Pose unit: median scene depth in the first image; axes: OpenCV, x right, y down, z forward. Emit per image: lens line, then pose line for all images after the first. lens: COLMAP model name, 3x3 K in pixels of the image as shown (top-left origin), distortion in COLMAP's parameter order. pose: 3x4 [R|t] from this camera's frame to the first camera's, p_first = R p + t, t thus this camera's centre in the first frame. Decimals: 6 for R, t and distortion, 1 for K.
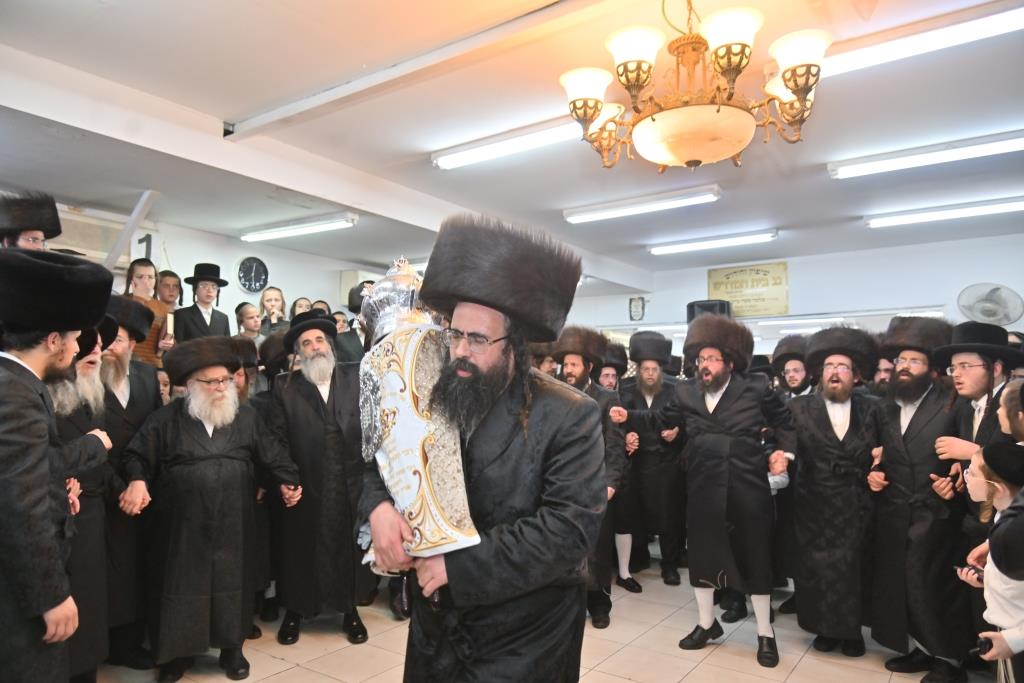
lens RADIAL K [[721.8, 0, 512.0], [0, 721.8, 341.5], [0, 0, 1]] dist [-0.000172, -0.000319]
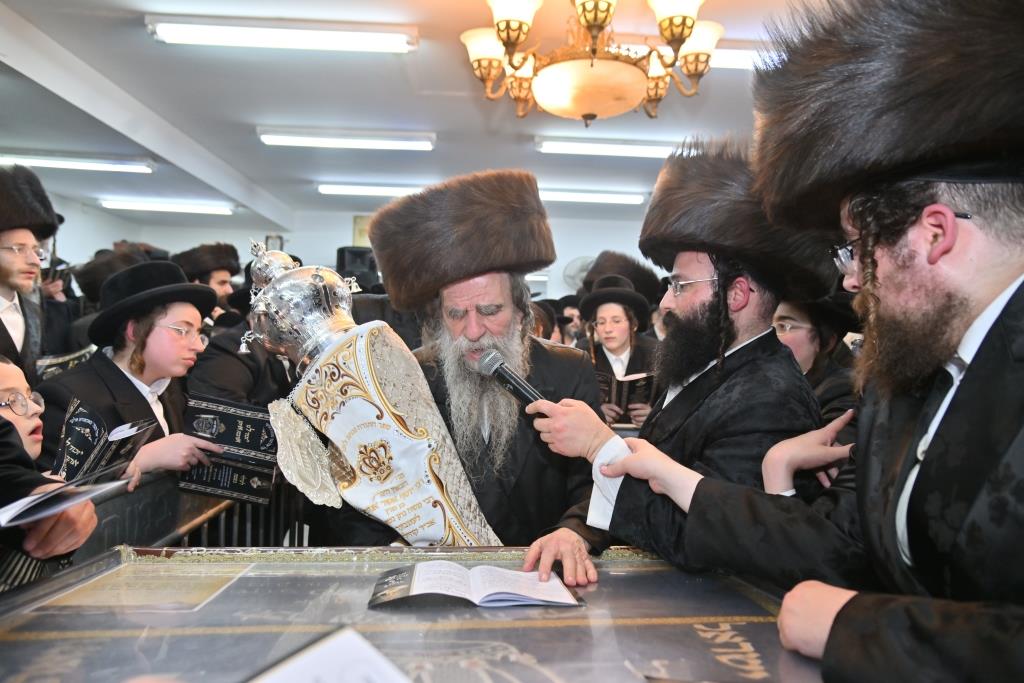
lens RADIAL K [[721.8, 0, 512.0], [0, 721.8, 341.5], [0, 0, 1]] dist [-0.000172, -0.000319]
pose [[0.786133, 0.023337, 0.617616, -0.210416], [-0.076629, 0.995257, 0.059930, -0.010280], [-0.613288, -0.094440, 0.784193, 0.167166]]
